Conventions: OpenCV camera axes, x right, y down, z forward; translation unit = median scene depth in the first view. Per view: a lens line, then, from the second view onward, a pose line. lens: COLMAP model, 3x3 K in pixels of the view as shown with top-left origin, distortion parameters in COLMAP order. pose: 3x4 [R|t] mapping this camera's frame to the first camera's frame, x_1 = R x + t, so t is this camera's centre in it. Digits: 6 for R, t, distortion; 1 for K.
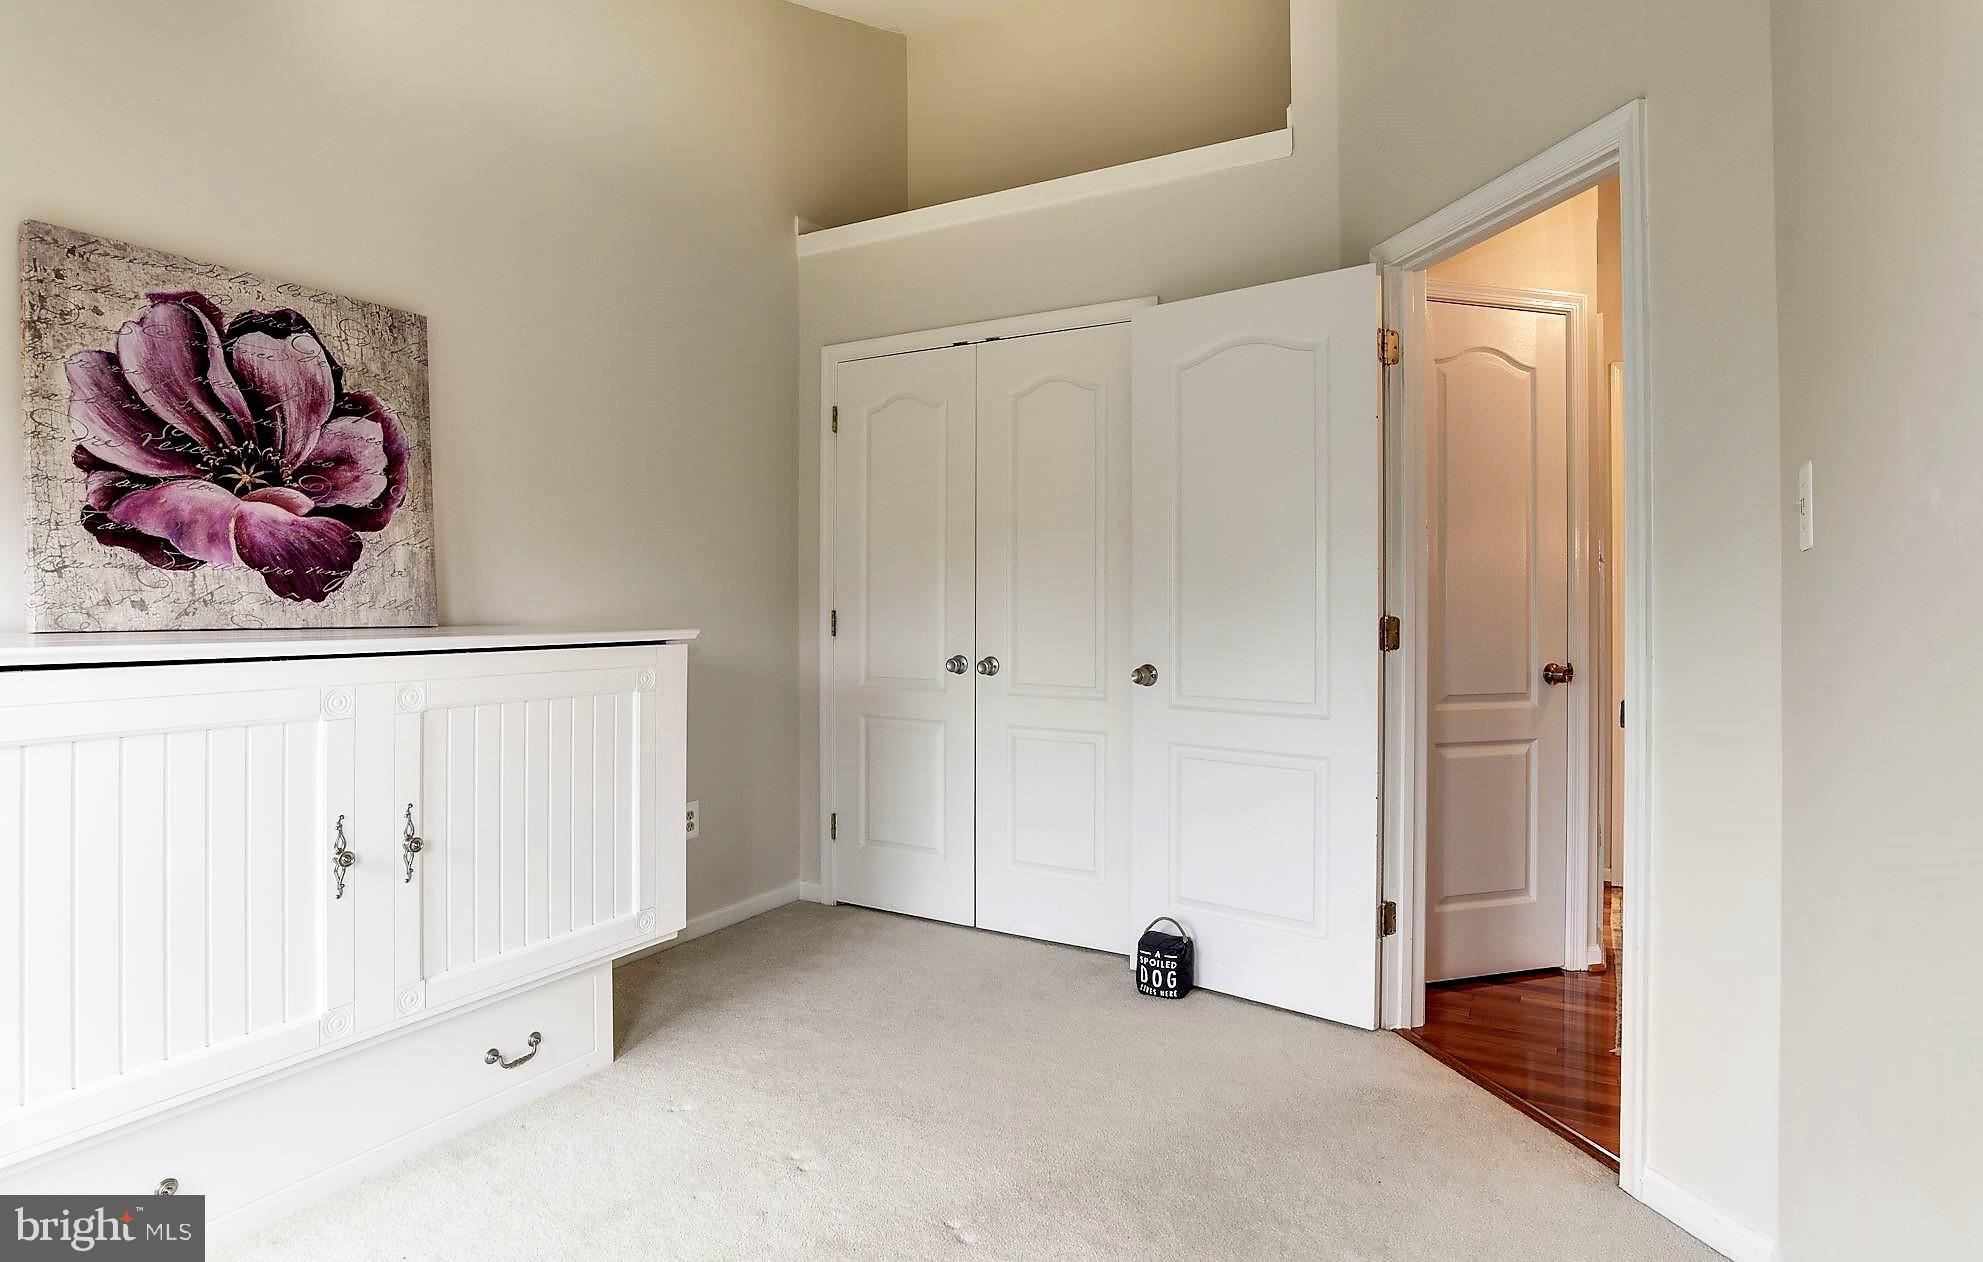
lens RADIAL K [[1062.5, 0, 991.5], [0, 1062.5, 631.0], [0, 0, 1]] dist [-0.031762, 0.017804]
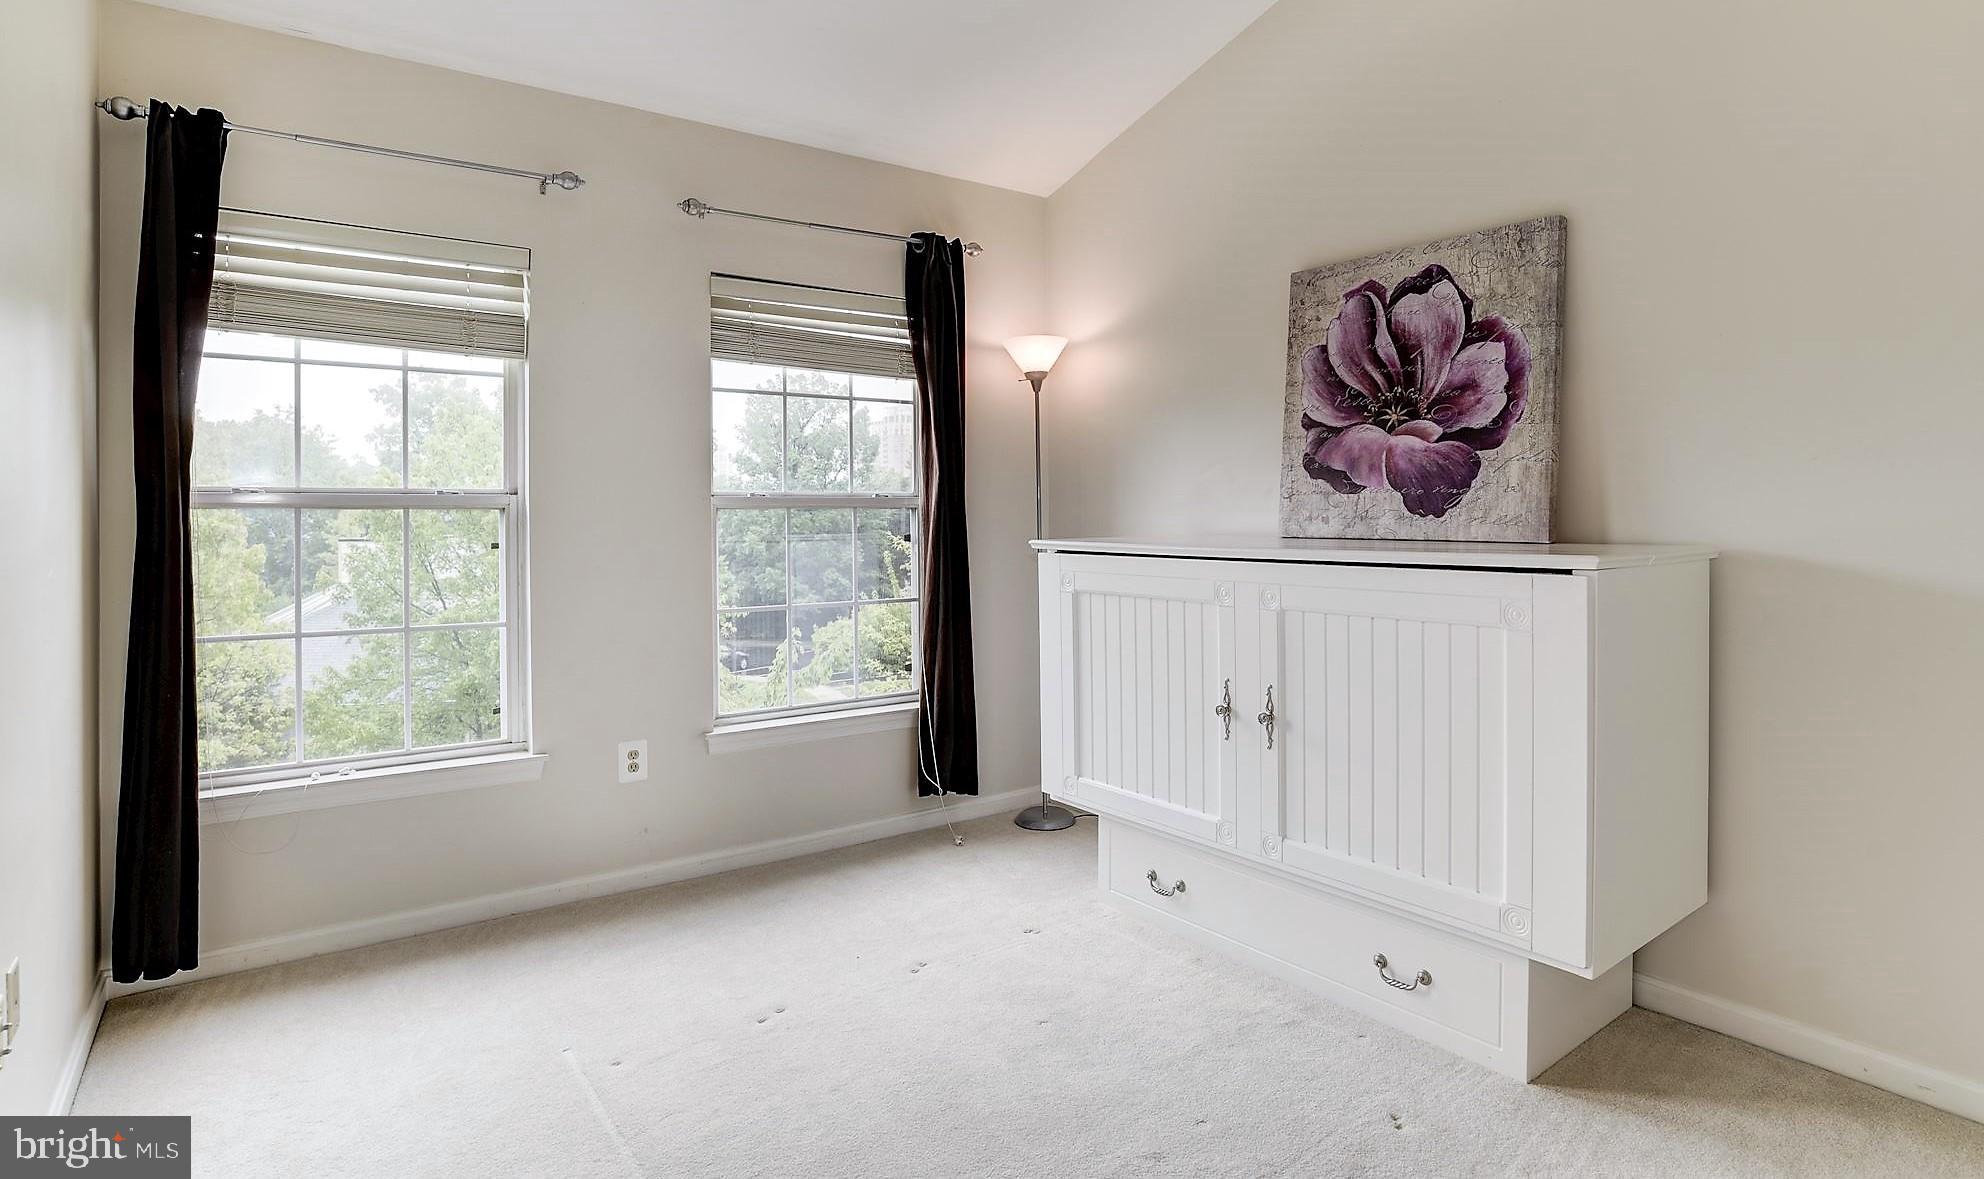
lens RADIAL K [[1022.7, 0, 942.0], [0, 1022.7, 535.4], [0, 0, 1]] dist [-0.003139, -0.000257]
pose [[-0.407512, 0.017929, -0.913024, 0.591557], [-0.020099, 0.999389, 0.028595, -0.029692], [0.912978, 0.030003, -0.406903, 0.983335]]
